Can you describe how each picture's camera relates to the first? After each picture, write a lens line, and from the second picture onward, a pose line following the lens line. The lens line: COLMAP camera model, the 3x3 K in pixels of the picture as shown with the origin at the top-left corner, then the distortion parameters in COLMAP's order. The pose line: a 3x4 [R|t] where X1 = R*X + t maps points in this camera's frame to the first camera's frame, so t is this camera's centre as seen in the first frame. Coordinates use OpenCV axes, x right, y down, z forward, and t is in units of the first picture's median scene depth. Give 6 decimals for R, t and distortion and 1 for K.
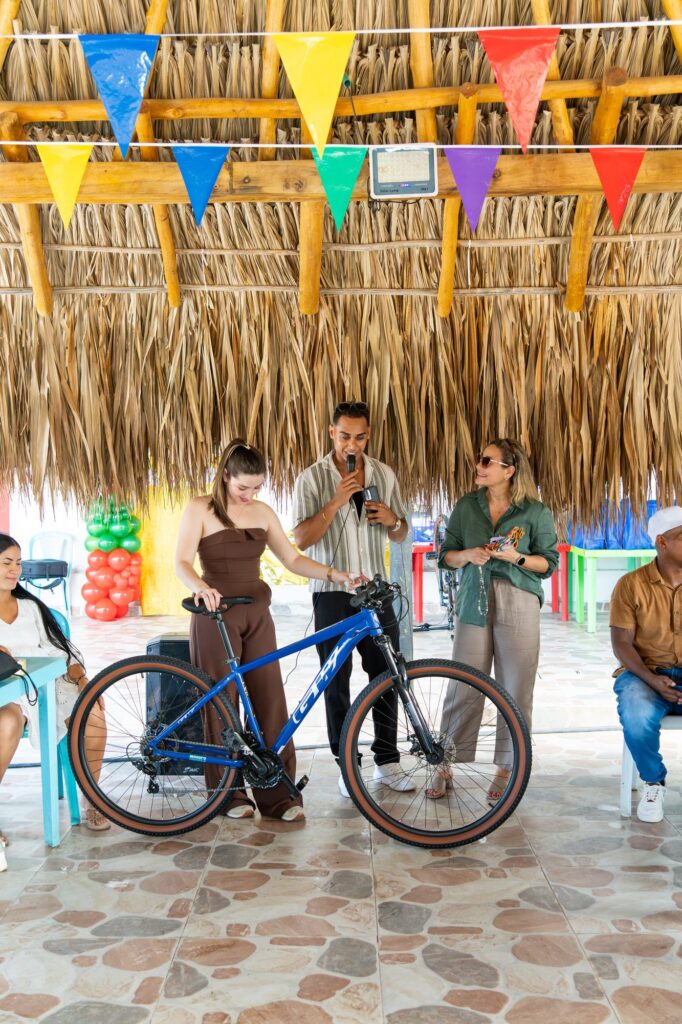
lens RADIAL K [[1157.8, 0, 341.0], [0, 1157.8, 512.0], [0, 0, 1]] dist [-0.020072, 0.008972]
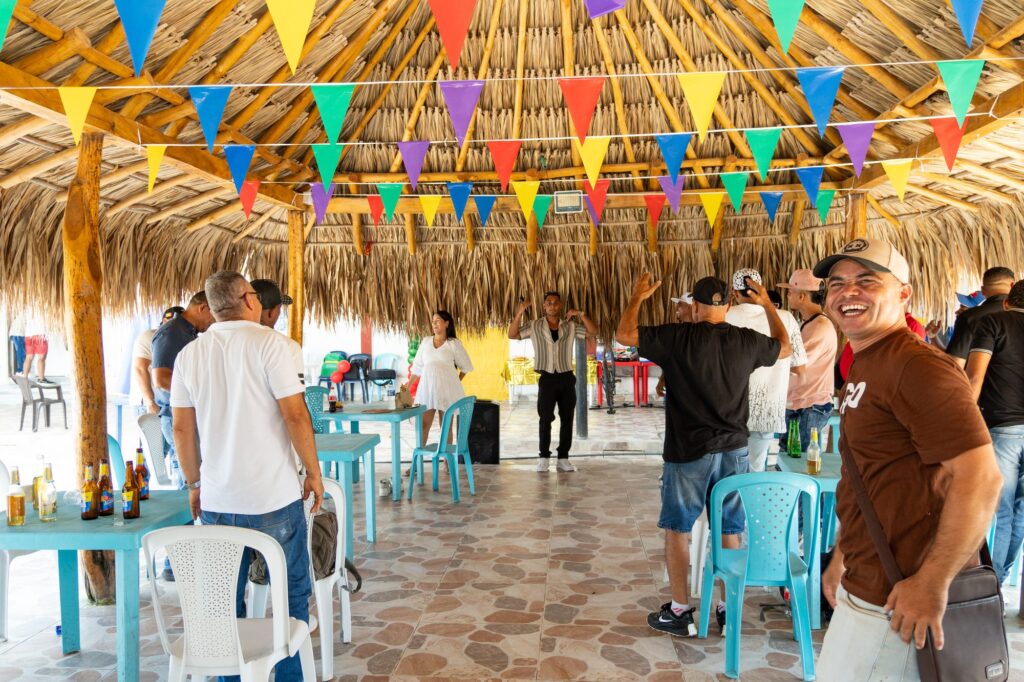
lens RADIAL K [[820.9, 0, 507.0], [0, 820.9, 342.1], [0, 0, 1]] dist [0.021133, 0.001281]
pose [[0.997020, 0.001332, -0.077134, 0.049114], [-0.001329, 0.999999, 0.000090, -0.003177], [0.077134, 0.000013, 0.997021, -0.599032]]
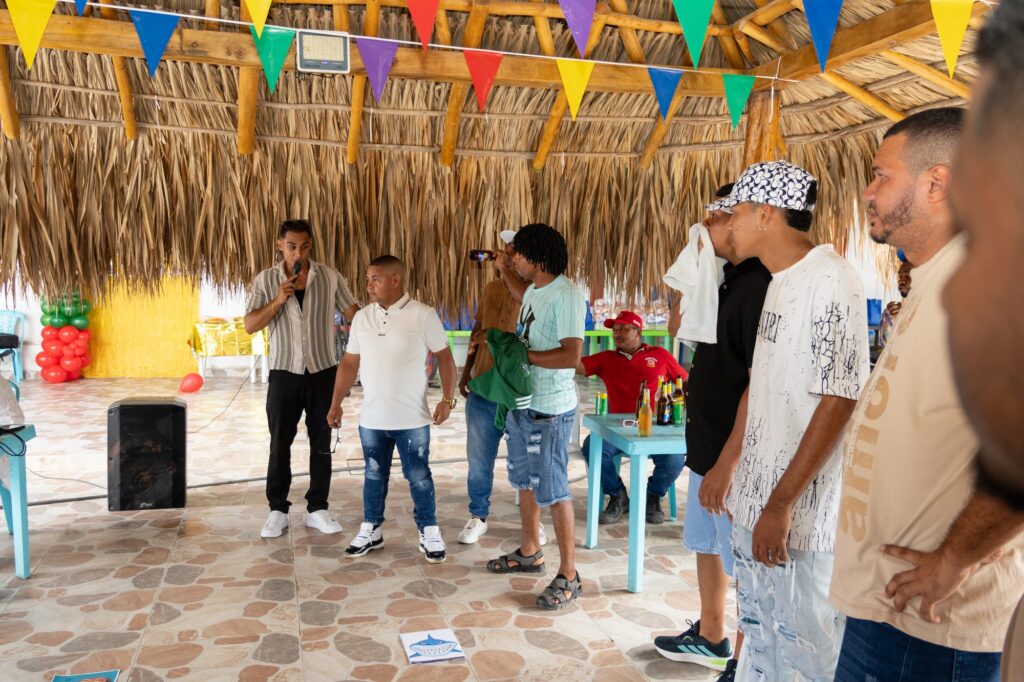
lens RADIAL K [[820.9, 0, 507.0], [0, 820.9, 342.1], [0, 0, 1]] dist [0.021133, 0.001281]
pose [[0.958710, 0.005154, 0.284338, -0.008516], [-0.021061, 0.998377, 0.052915, -0.016927], [-0.283604, -0.056719, 0.957263, 0.024273]]
